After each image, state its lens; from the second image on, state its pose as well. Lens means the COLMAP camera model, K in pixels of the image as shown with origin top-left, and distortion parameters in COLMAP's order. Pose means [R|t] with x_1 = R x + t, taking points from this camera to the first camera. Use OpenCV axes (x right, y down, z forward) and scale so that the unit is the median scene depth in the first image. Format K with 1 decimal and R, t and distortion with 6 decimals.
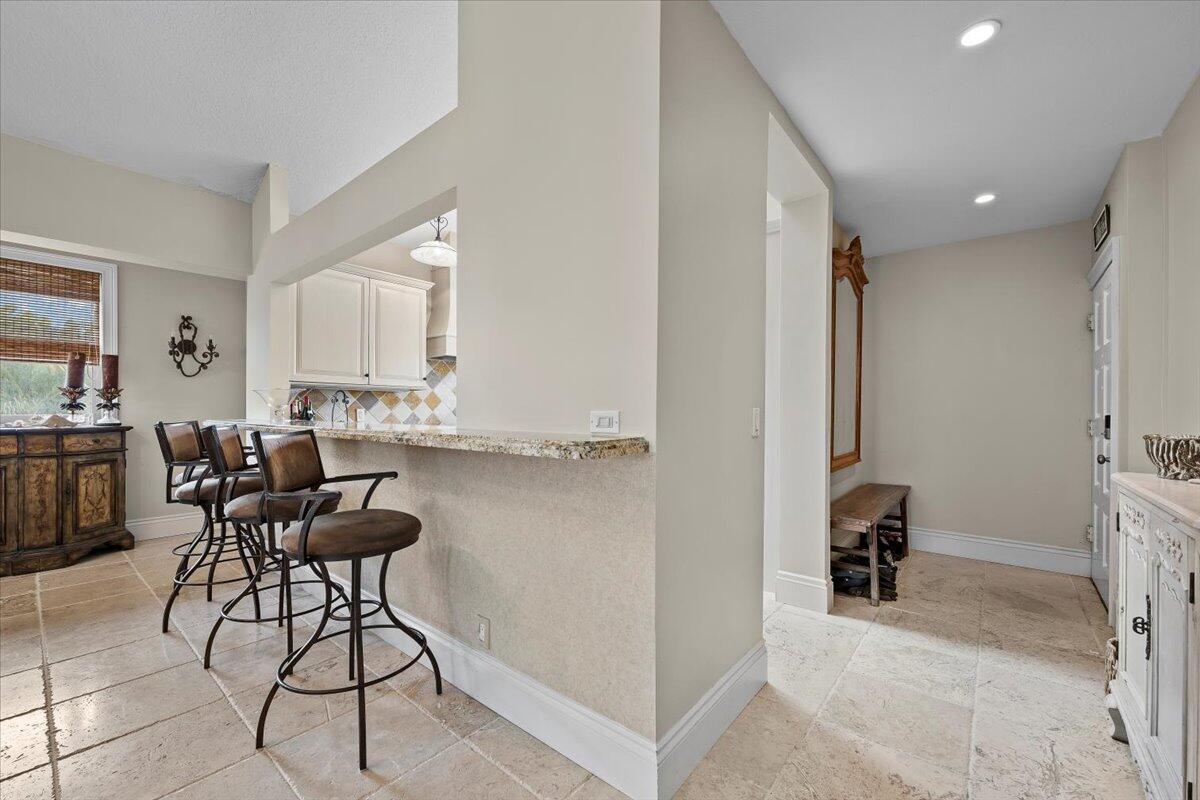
lens RADIAL K [[473.9, 0, 611.5], [0, 473.9, 421.8], [0, 0, 1]] dist [0.005545, 0.000174]
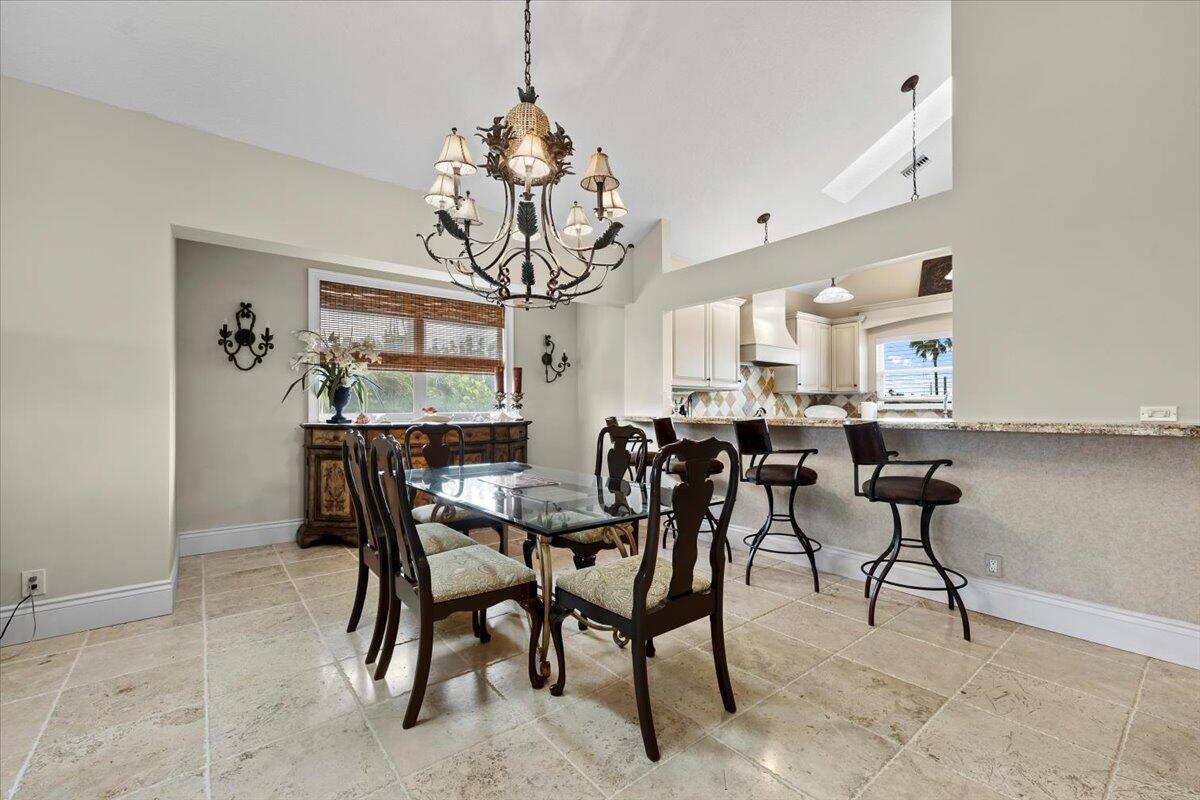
lens RADIAL K [[501.2, 0, 608.9], [0, 501.2, 411.7], [0, 0, 1]] dist [-0.000353, -0.000229]
pose [[0.980170, -0.004708, -0.198103, -0.542657], [0.001682, 0.999879, -0.015441, 0.005731], [0.198151, 0.014801, 0.980060, -0.336724]]
